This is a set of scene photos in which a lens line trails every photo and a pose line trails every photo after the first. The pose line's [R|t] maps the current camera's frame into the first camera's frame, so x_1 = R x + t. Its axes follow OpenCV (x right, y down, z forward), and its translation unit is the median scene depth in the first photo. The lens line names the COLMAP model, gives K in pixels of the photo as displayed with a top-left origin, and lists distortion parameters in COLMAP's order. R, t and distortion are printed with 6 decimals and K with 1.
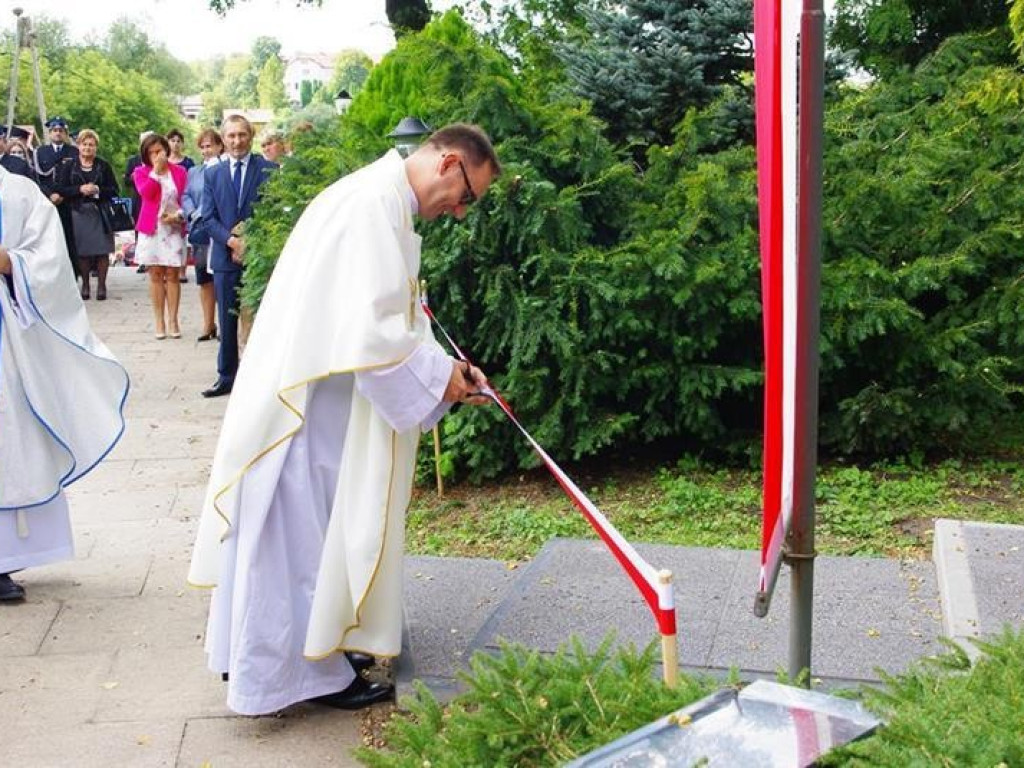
lens RADIAL K [[1292.7, 0, 512.0], [0, 1292.7, 384.0], [0, 0, 1]] dist [-0.052248, 0.007345]
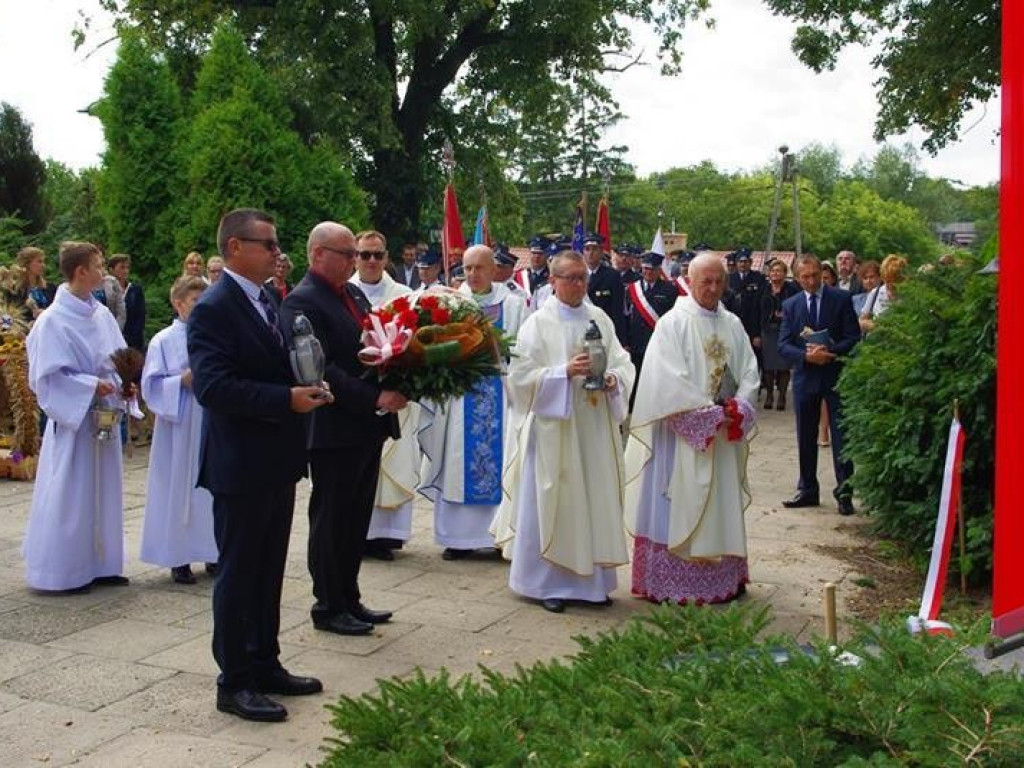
lens RADIAL K [[1278.9, 0, 512.4], [0, 1278.9, 373.3], [0, 0, 1]] dist [-0.052675, 0.016711]
pose [[0.836771, 0.057531, -0.544522, 0.219272], [-0.113528, 0.991084, -0.069748, 0.019772], [0.535654, 0.120182, 0.835842, -0.158972]]
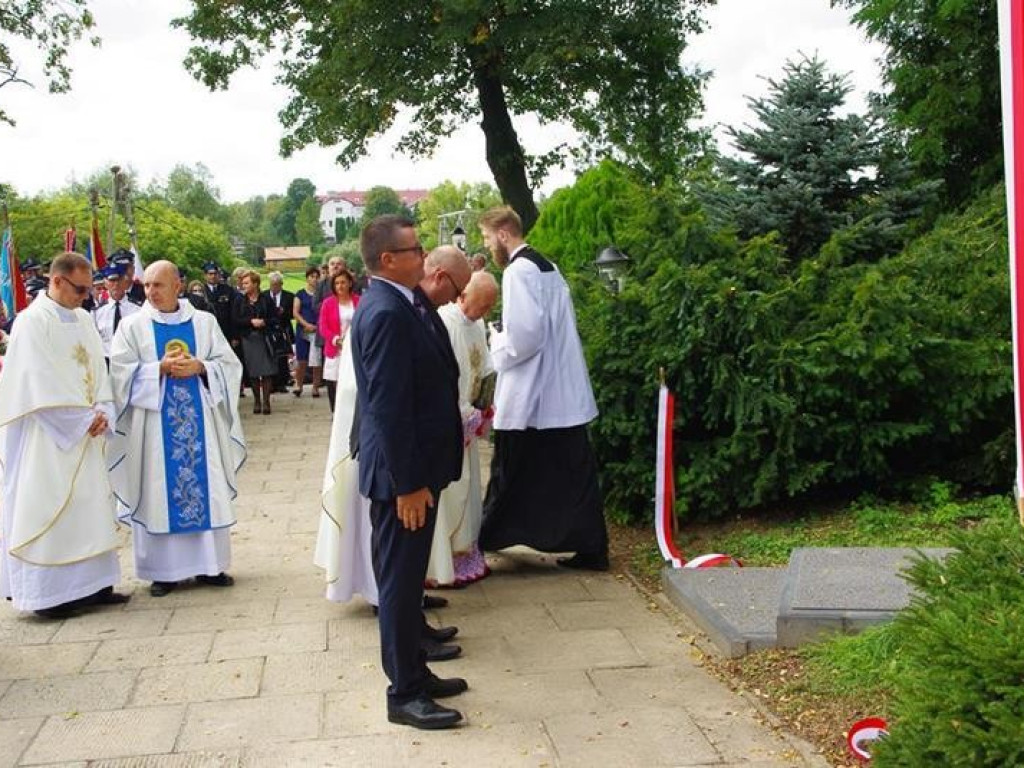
lens RADIAL K [[1223.0, 0, 513.8], [0, 1223.0, 374.6], [0, 0, 1]] dist [-0.077331, 0.083974]
pose [[0.998831, -0.043546, -0.020975, -0.199983], [0.041305, 0.994379, -0.097487, 0.043353], [0.025102, 0.096507, 0.995016, -0.263094]]
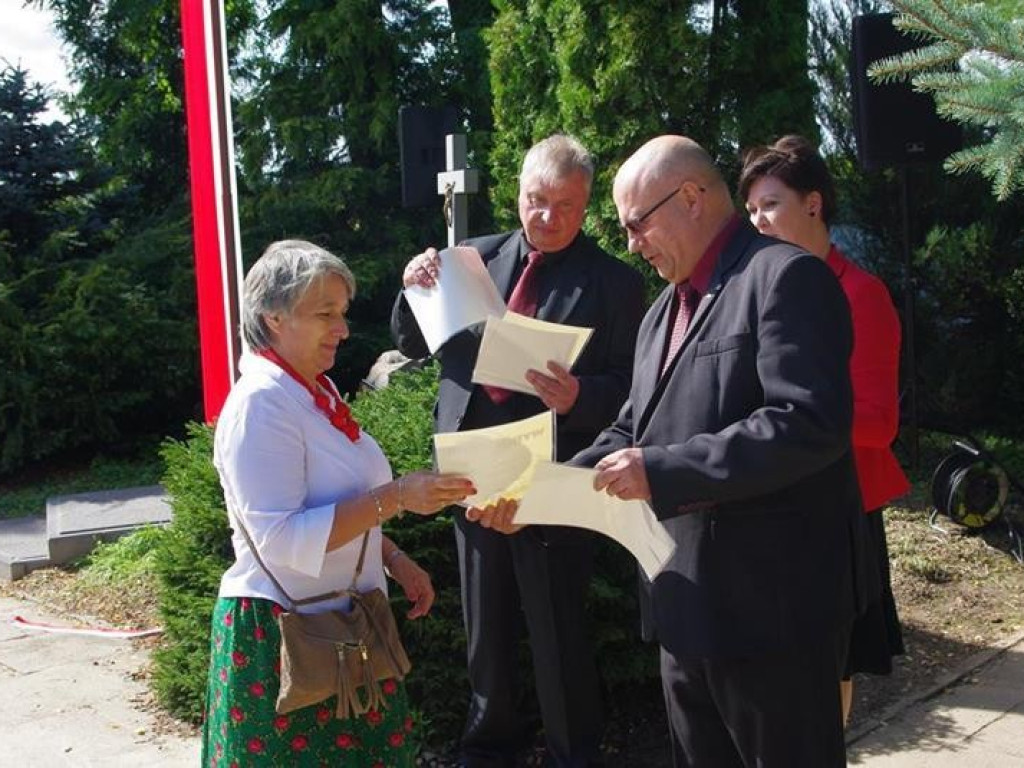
lens RADIAL K [[1278.9, 0, 512.4], [0, 1278.9, 373.3], [0, 0, 1]] dist [-0.052675, 0.016711]
pose [[0.810069, -0.093884, 0.578769, -0.343010], [0.144449, 0.988629, -0.041808, 0.094352], [-0.568262, 0.117470, 0.814419, -0.519721]]
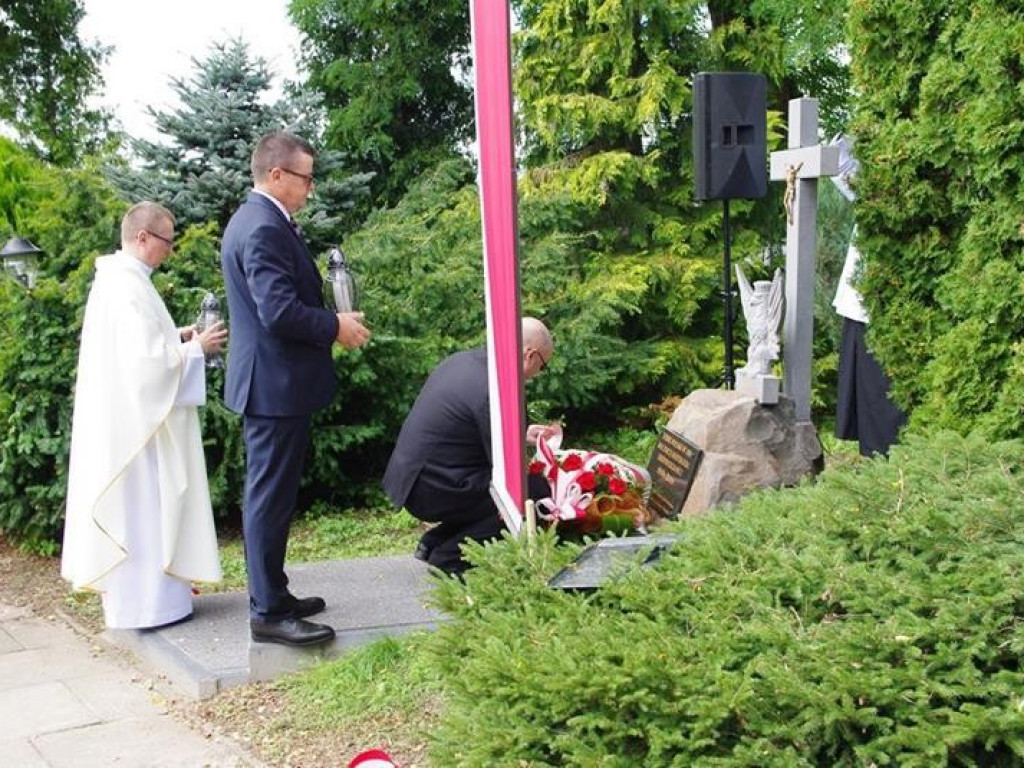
lens RADIAL K [[1278.9, 0, 512.4], [0, 1278.9, 373.3], [0, 0, 1]] dist [-0.052675, 0.016711]
pose [[0.897847, -0.071088, 0.434532, -0.232277], [0.108244, 0.992231, -0.061332, 0.030162], [-0.426796, 0.102102, 0.898566, -0.203824]]
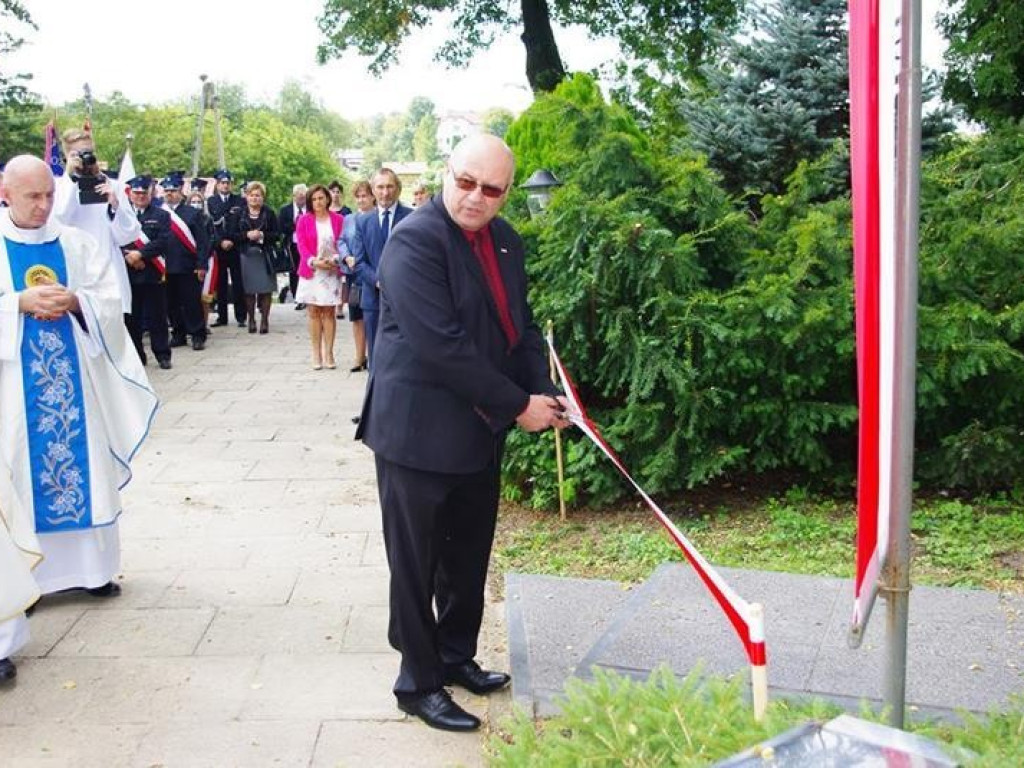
lens RADIAL K [[1186.8, 0, 512.0], [0, 1186.8, 384.0], [0, 0, 1]] dist [-0.073177, 0.046084]
pose [[0.994051, 0.012278, -0.108225, 0.008690], [-0.014835, 0.999629, -0.022852, -0.003470], [0.107904, 0.024322, 0.993864, 0.008661]]
